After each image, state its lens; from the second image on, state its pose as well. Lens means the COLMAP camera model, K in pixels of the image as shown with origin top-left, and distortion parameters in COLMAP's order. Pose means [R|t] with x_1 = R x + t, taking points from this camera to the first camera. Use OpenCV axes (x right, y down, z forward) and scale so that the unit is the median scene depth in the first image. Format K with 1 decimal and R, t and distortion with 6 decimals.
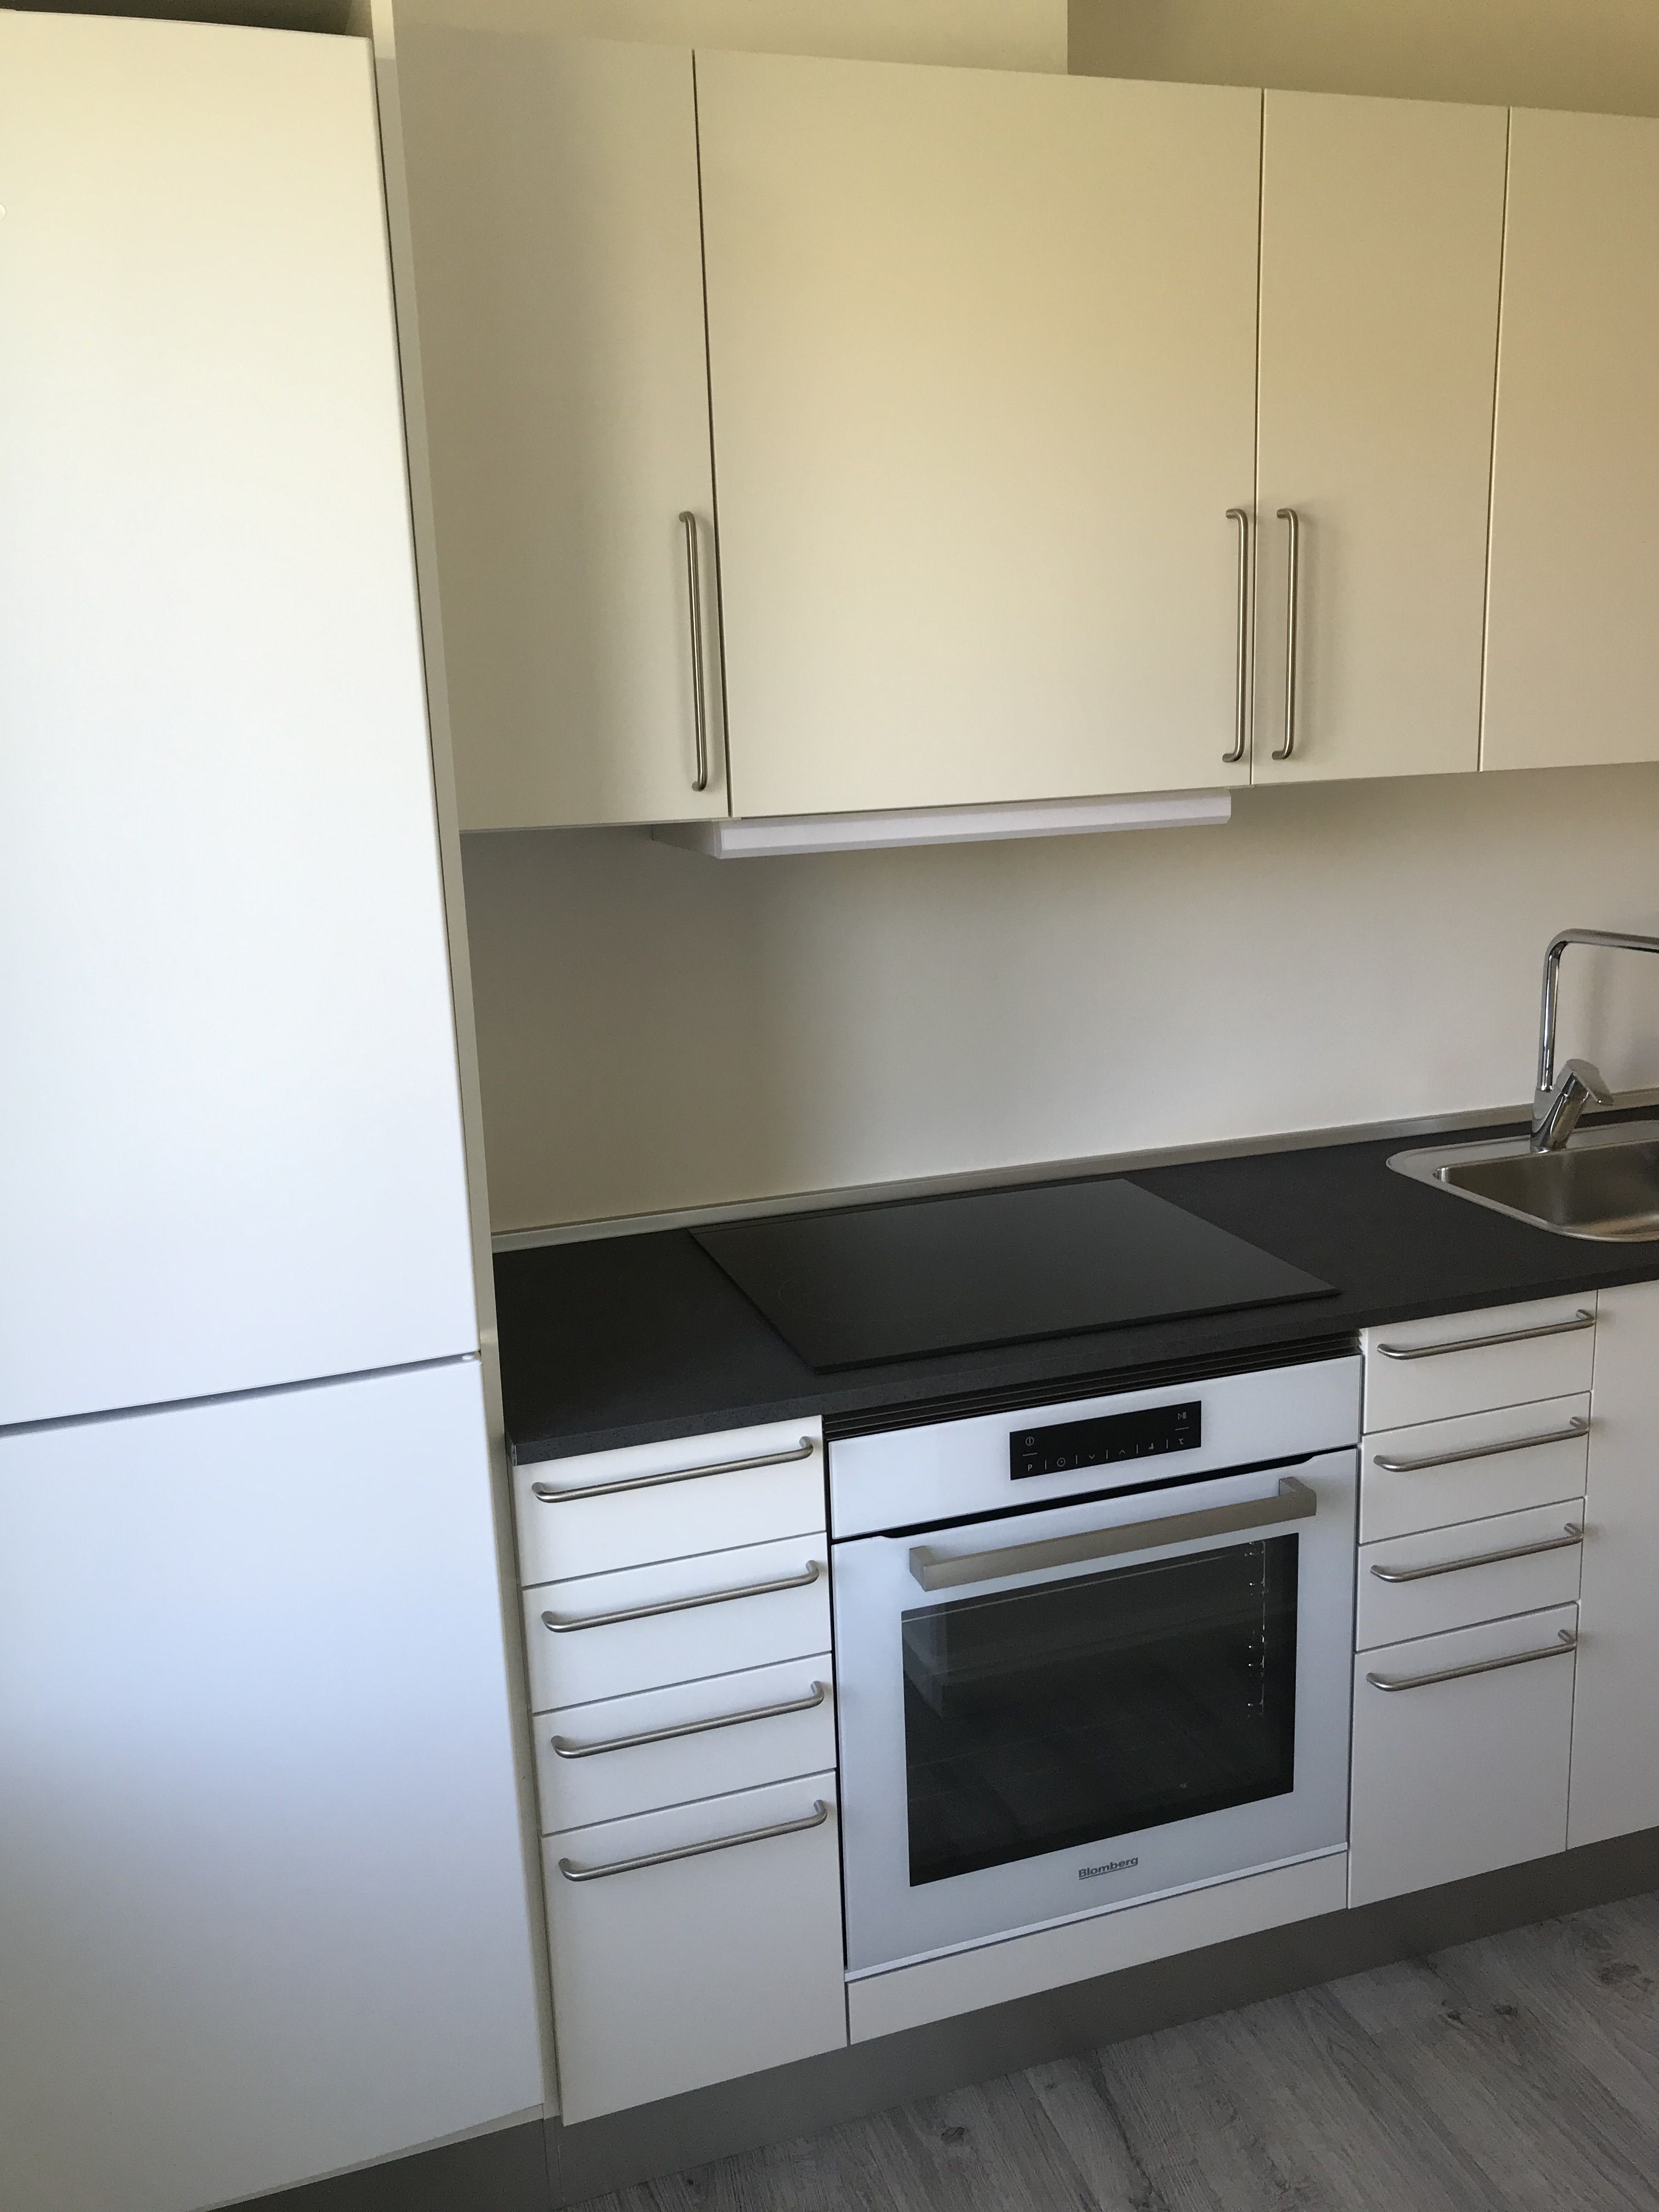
lens RADIAL K [[1800.7, 0, 804.9], [0, 1800.7, 1102.6], [0, 0, 1]] dist [0.015722, -0.010829]
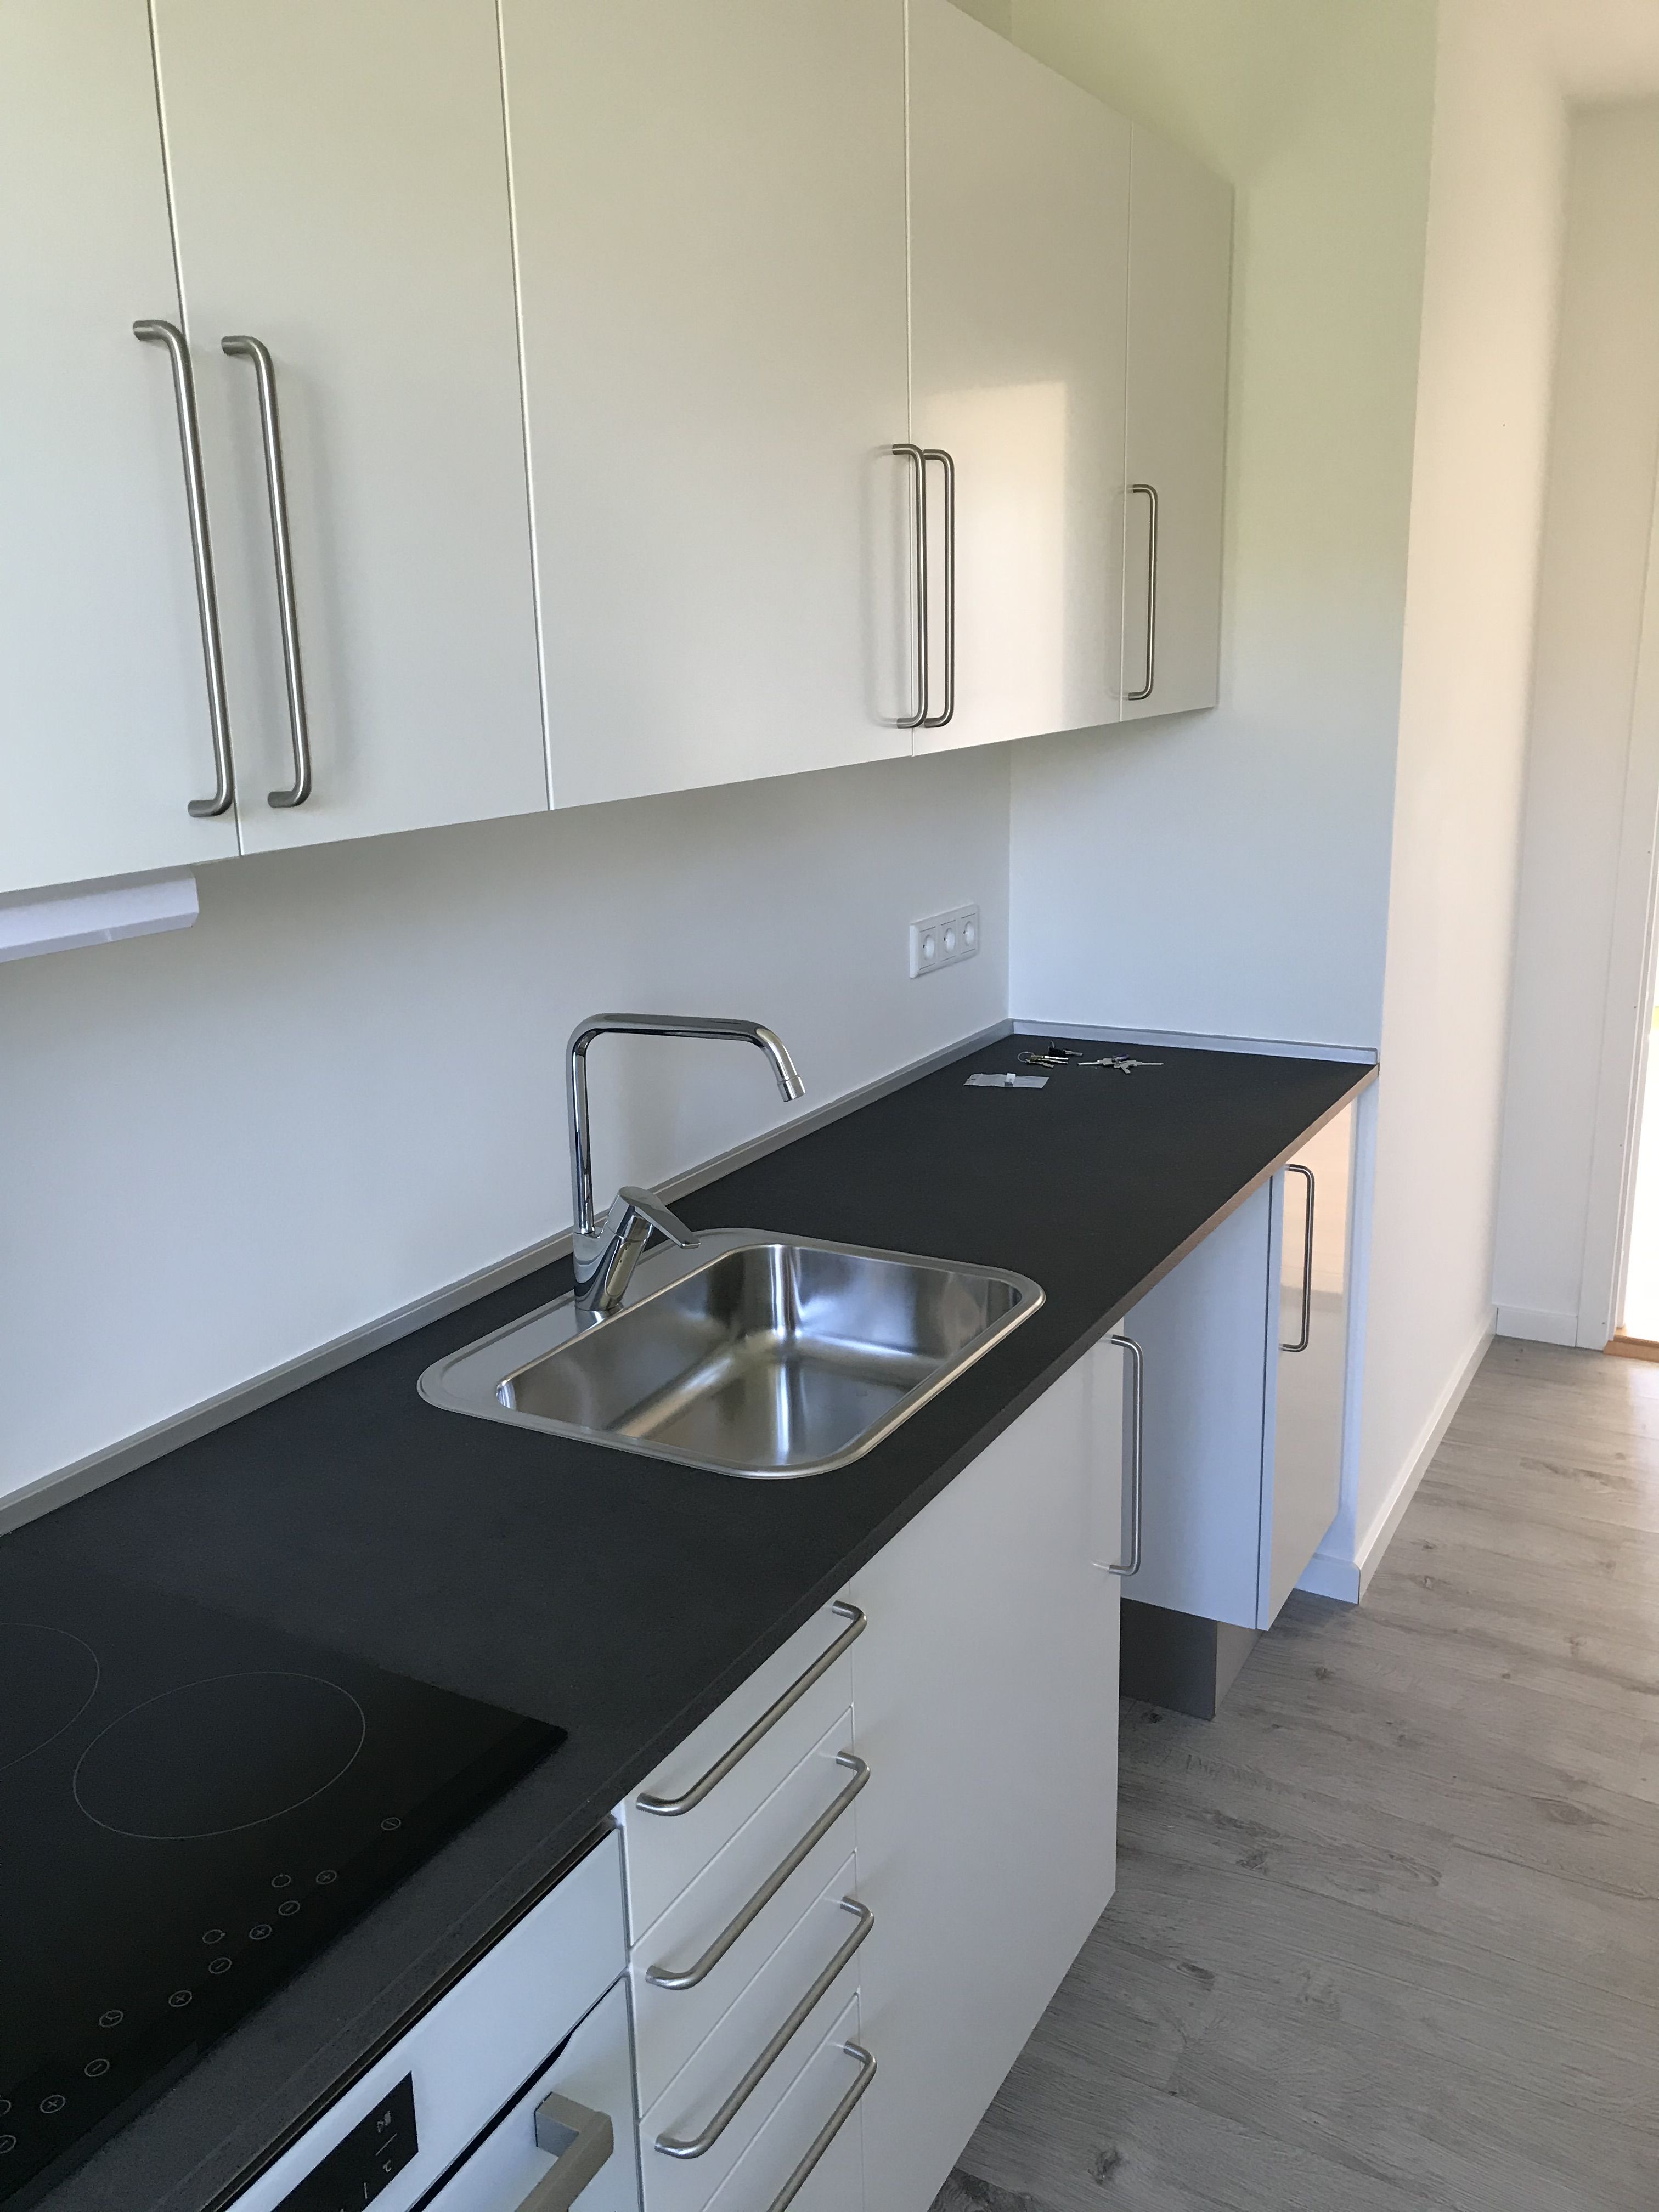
lens RADIAL K [[1800.7, 0, 804.9], [0, 1800.7, 1102.6], [0, 0, 1]] dist [0.015722, -0.010829]
pose [[0.735244, -0.150900, 0.660792, 0.004188], [0.146122, 0.987267, 0.062869, -0.114129], [-0.661865, 0.050332, 0.747932, 0.494254]]
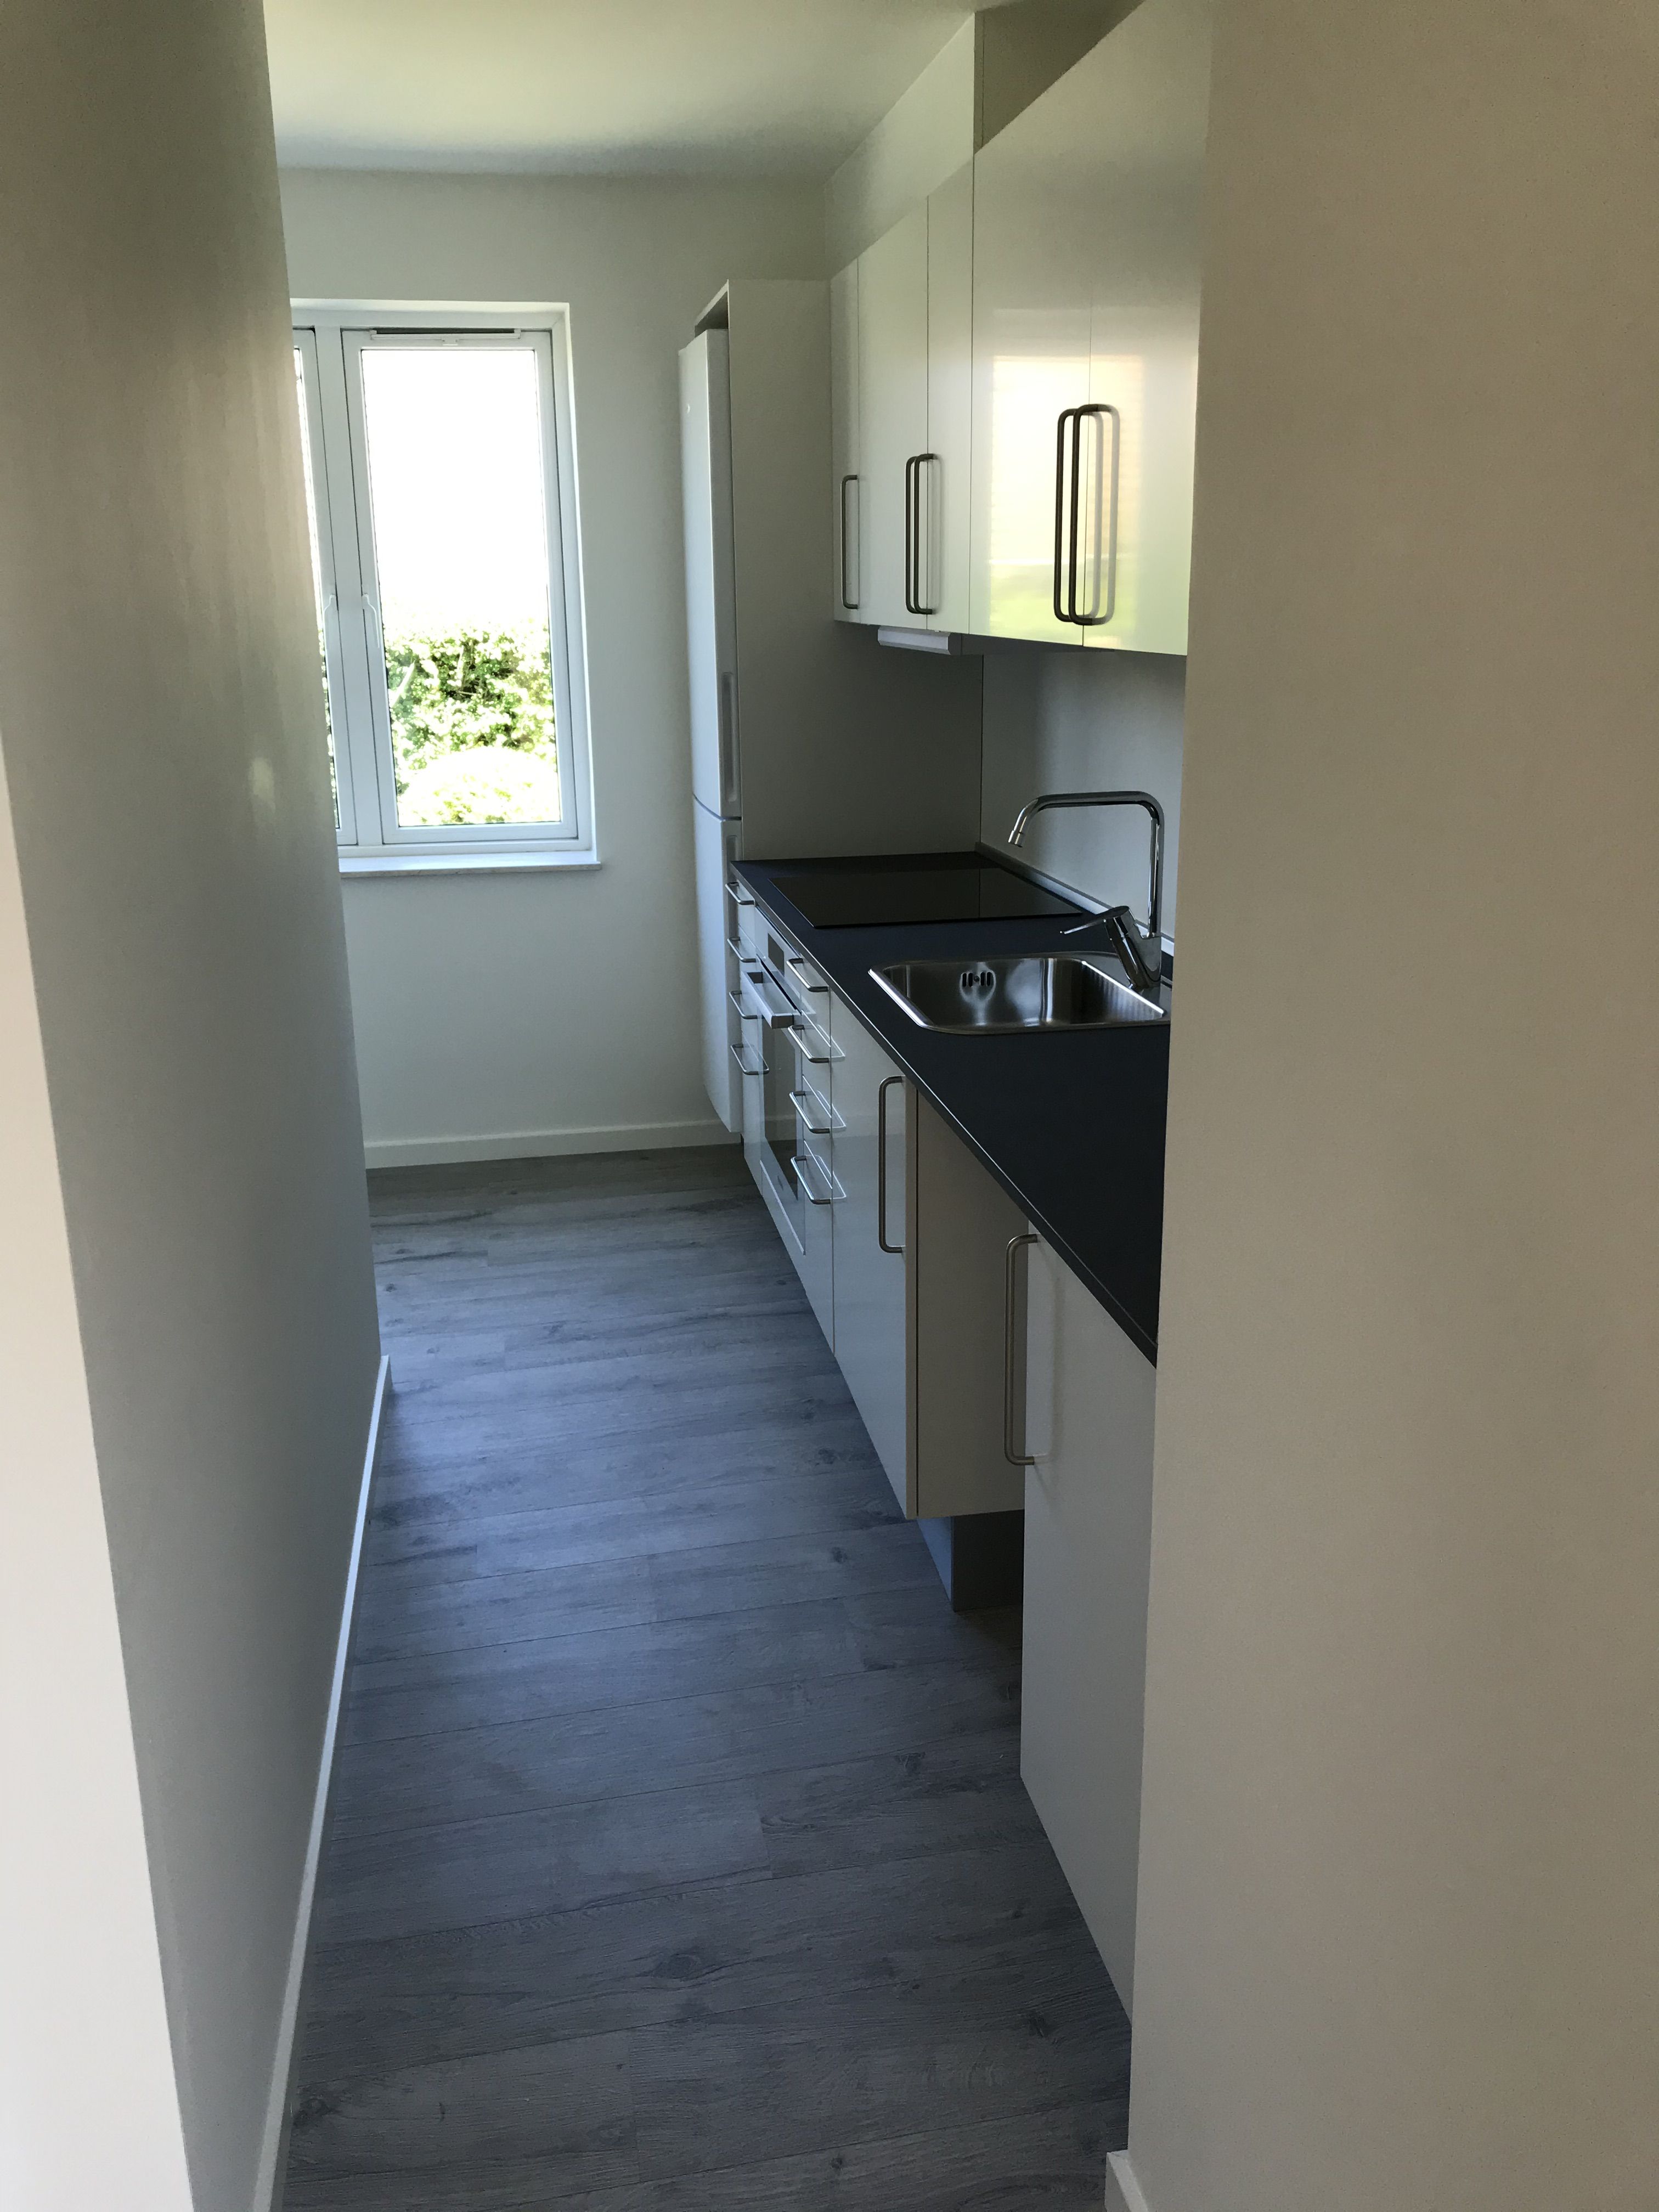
lens RADIAL K [[1800.7, 0, 804.9], [0, 1800.7, 1102.6], [0, 0, 1]] dist [0.015722, -0.010829]
pose [[-0.142020, 0.314304, -0.938639, 1.910782], [-0.194586, 0.920884, 0.337801, -0.309568], [0.970550, 0.230620, -0.069624, 1.110846]]
